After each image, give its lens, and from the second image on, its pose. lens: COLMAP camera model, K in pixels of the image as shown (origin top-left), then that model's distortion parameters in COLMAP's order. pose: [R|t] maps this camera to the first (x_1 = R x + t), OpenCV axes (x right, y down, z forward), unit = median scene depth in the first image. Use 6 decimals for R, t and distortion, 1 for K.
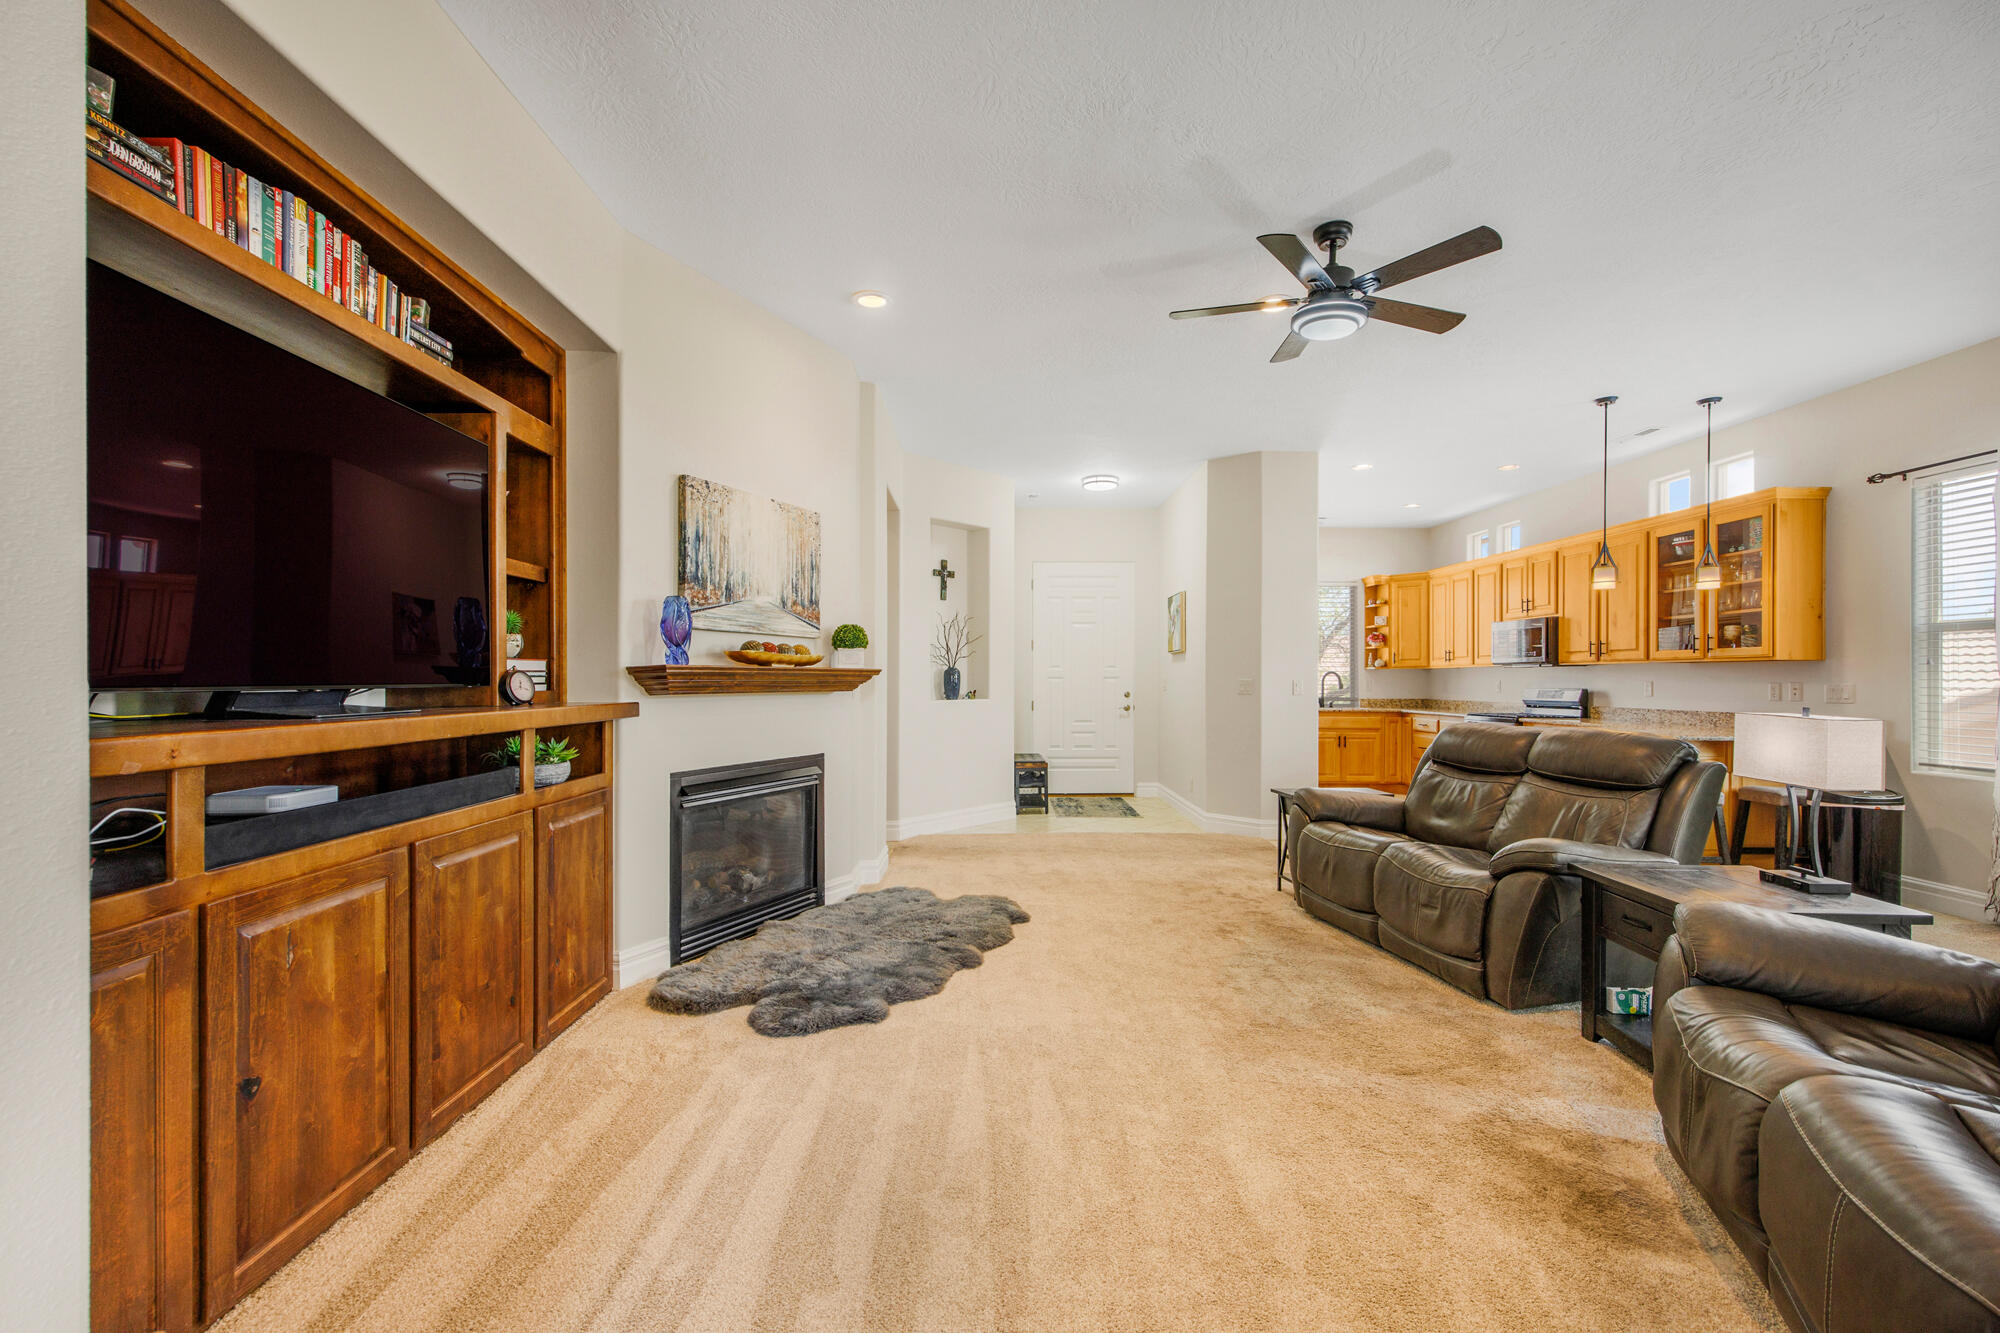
lens RADIAL K [[837.4, 0, 1004.5], [0, 837.4, 677.9], [0, 0, 1]] dist [0.002039, -0.000043]
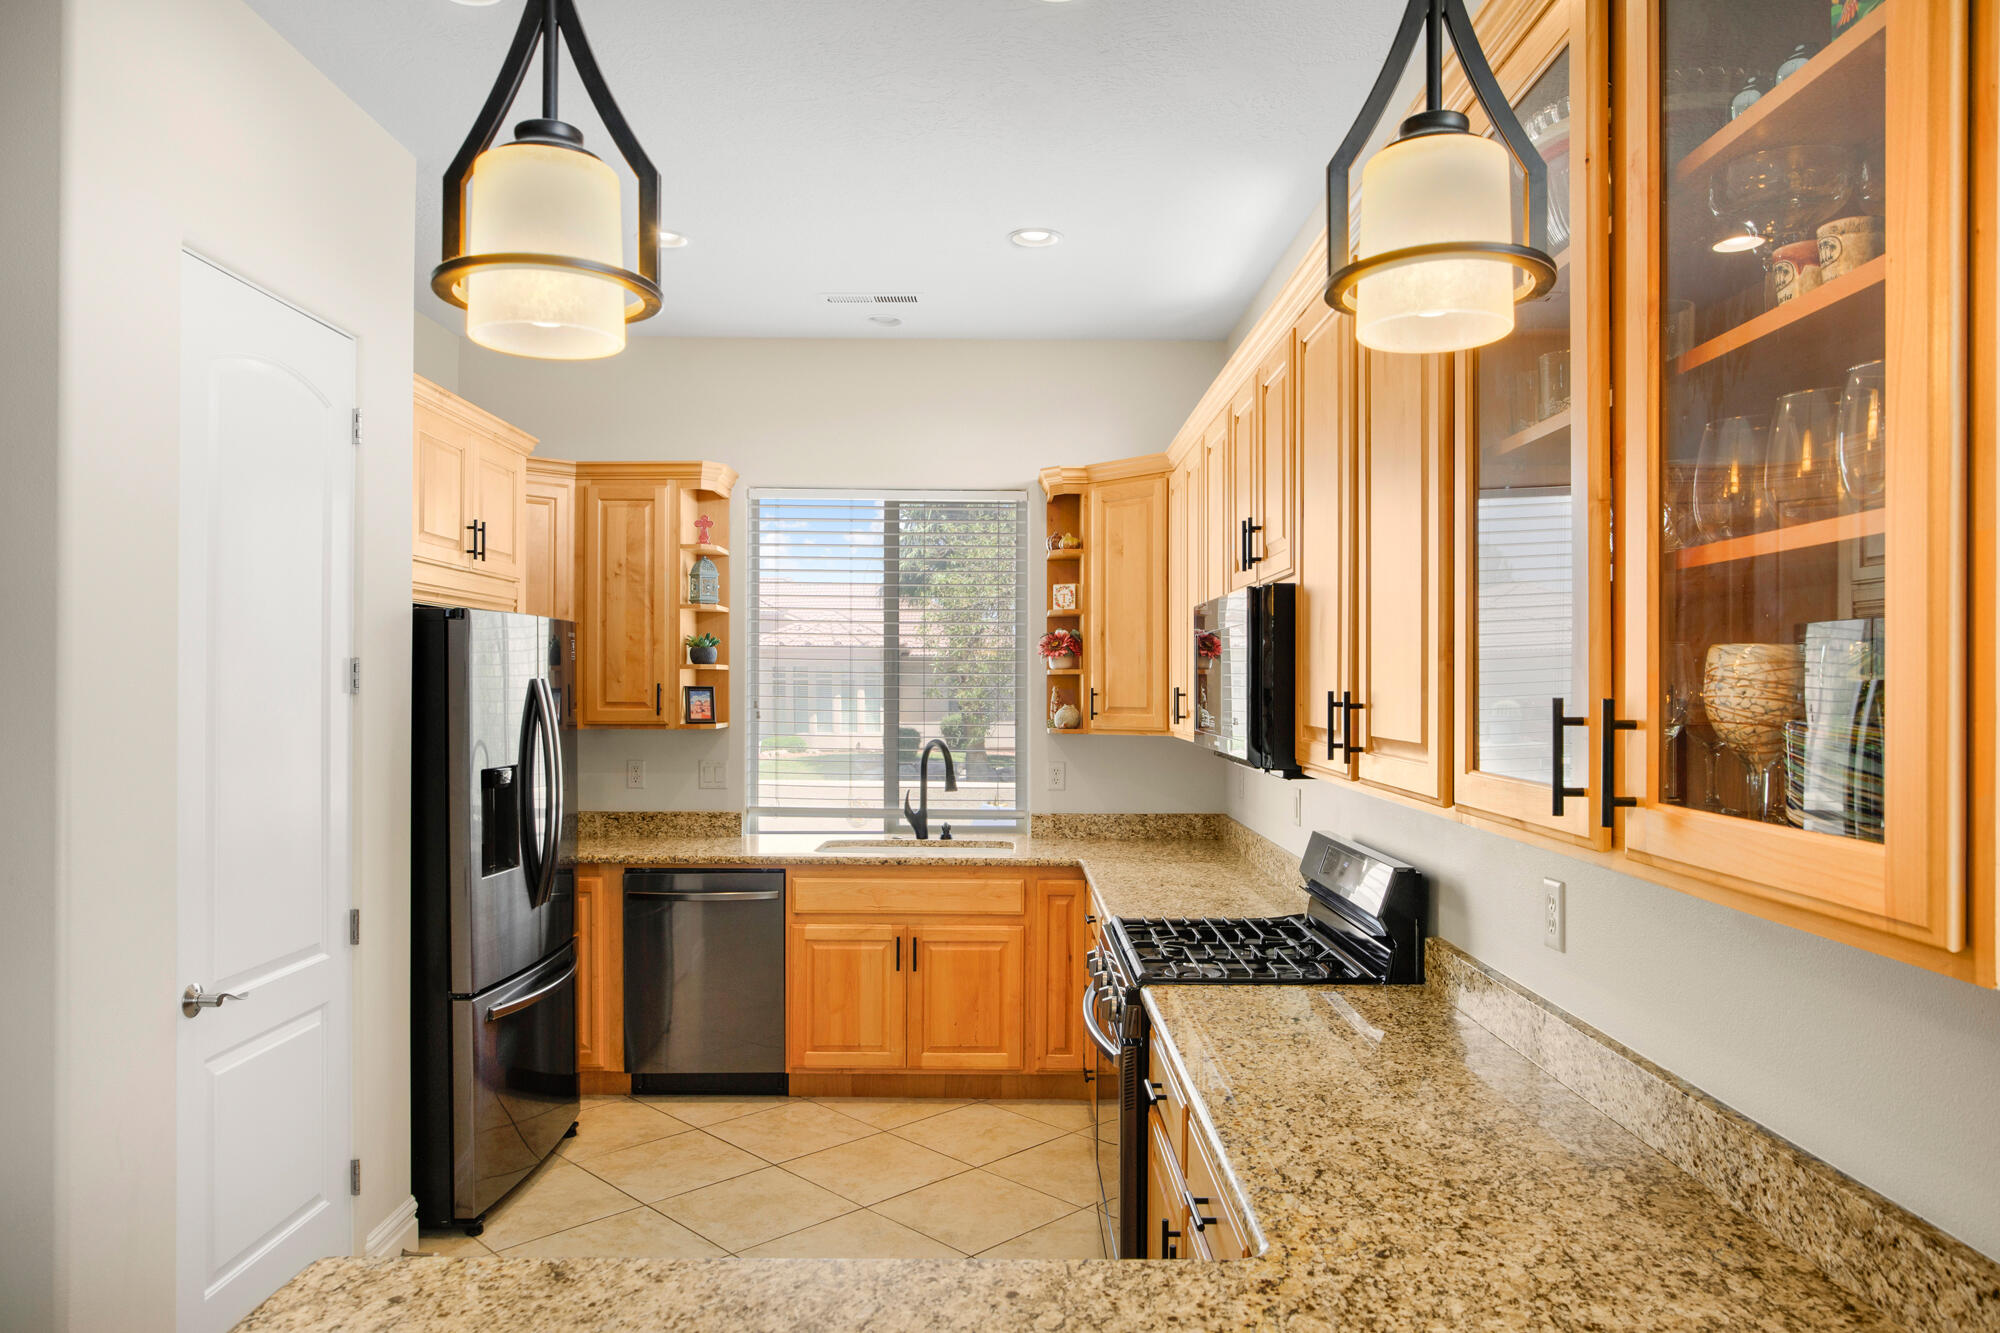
lens RADIAL K [[1295.9, 0, 1000.0], [0, 1295.9, 666.5], [0, 0, 1]] dist [-0.026413, -0.000145]
pose [[0.999752, 0.000464, -0.022260, 0.954282], [-0.000731, 0.999928, -0.011971, -0.071123], [0.022253, 0.011984, 0.999681, 1.001118]]
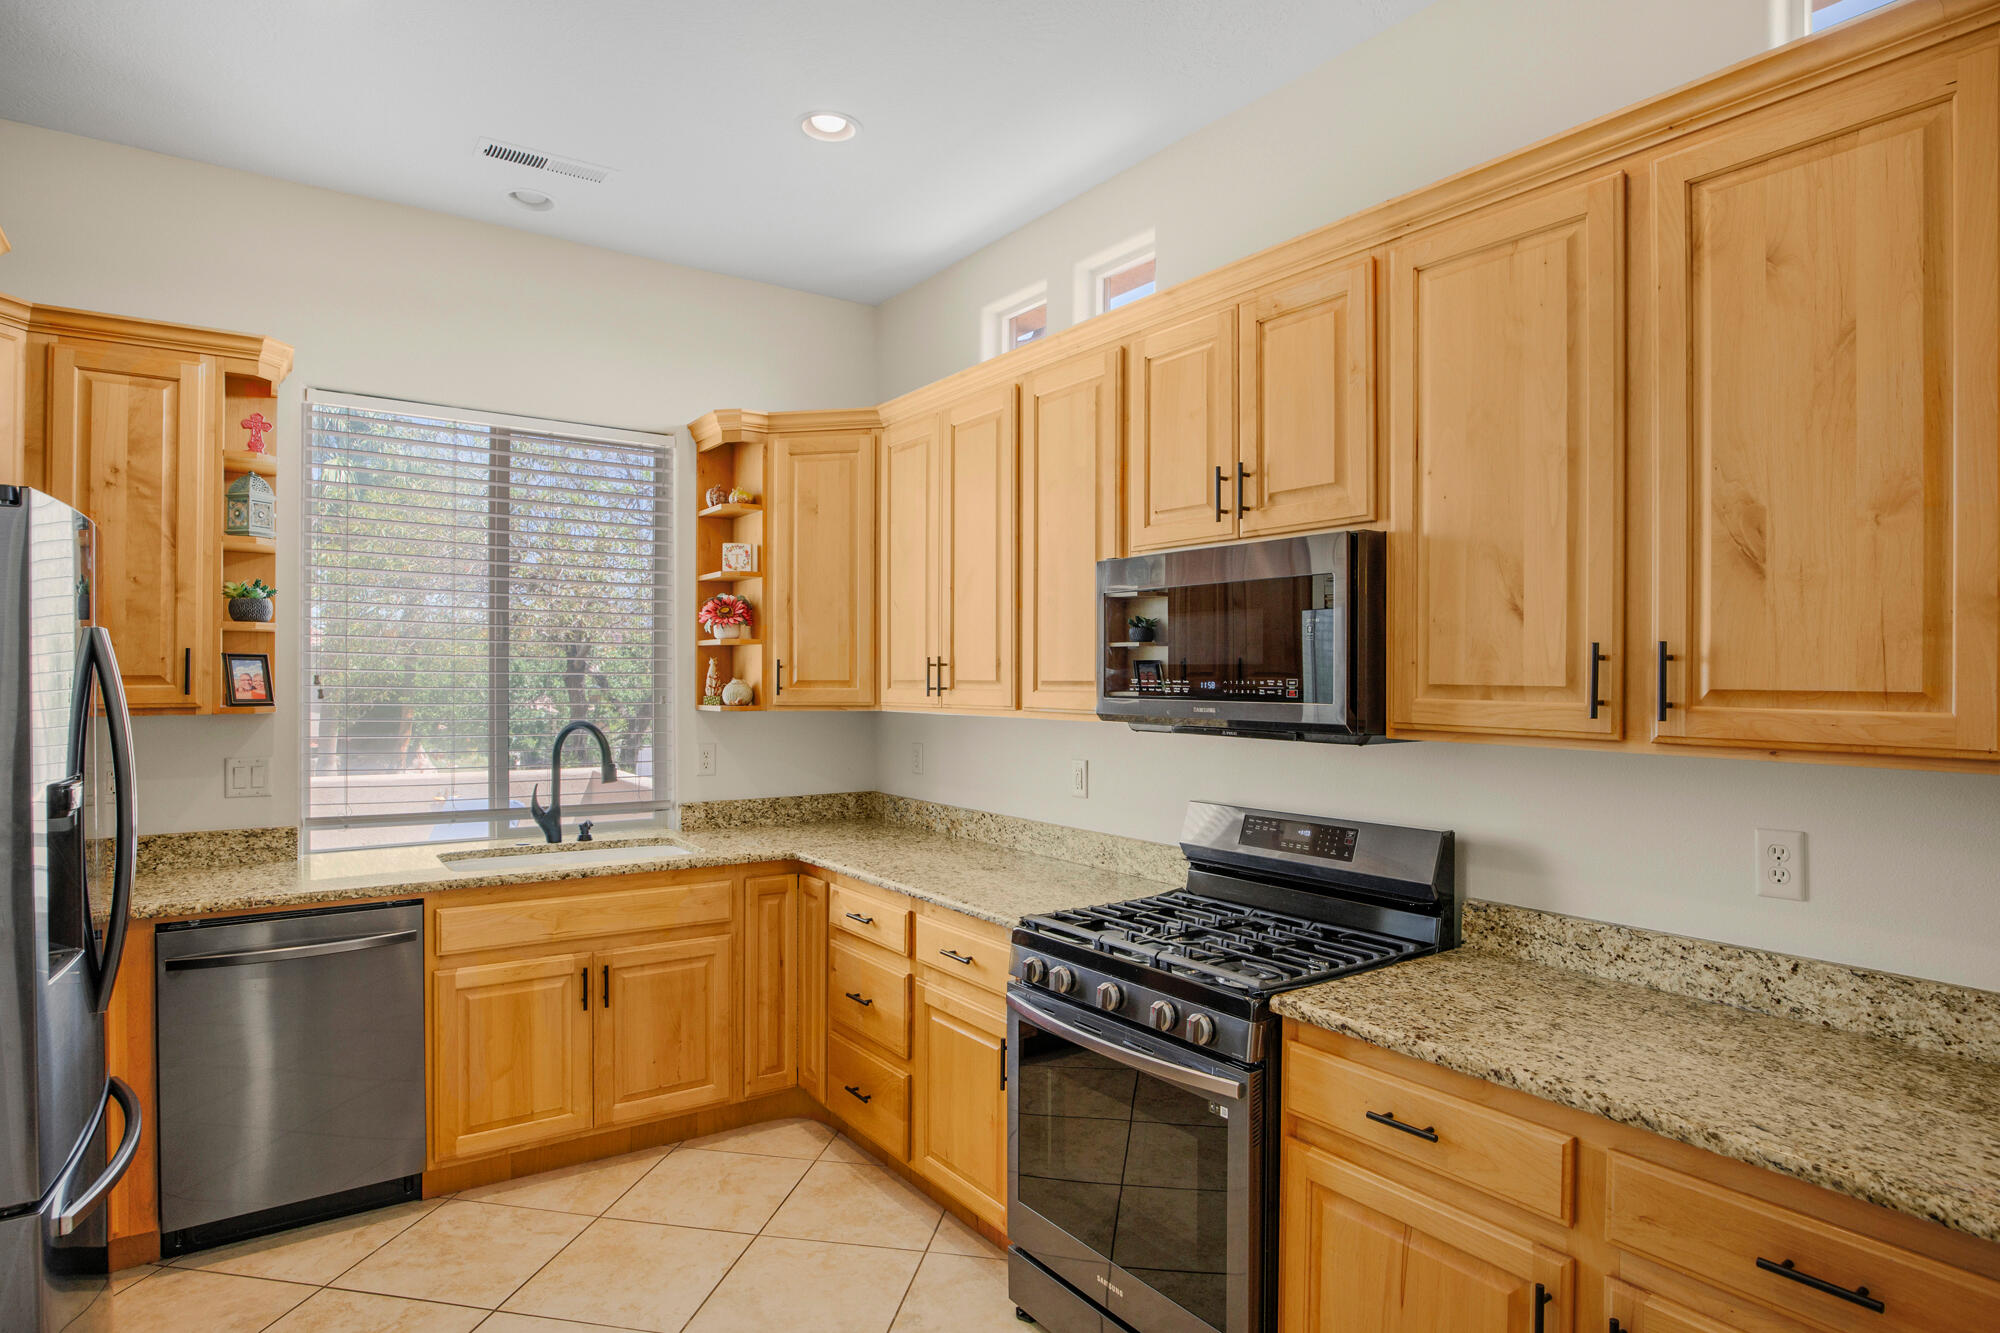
lens RADIAL K [[1103.7, 0, 1000.0], [0, 1103.7, 666.5], [0, 0, 1]] dist [-0.038332, 0.012127]
pose [[0.830881, 0.005289, 0.556425, 0.661840], [-0.002513, 0.999980, -0.005752, -0.055512], [-0.556444, 0.003381, 0.830878, 1.326944]]
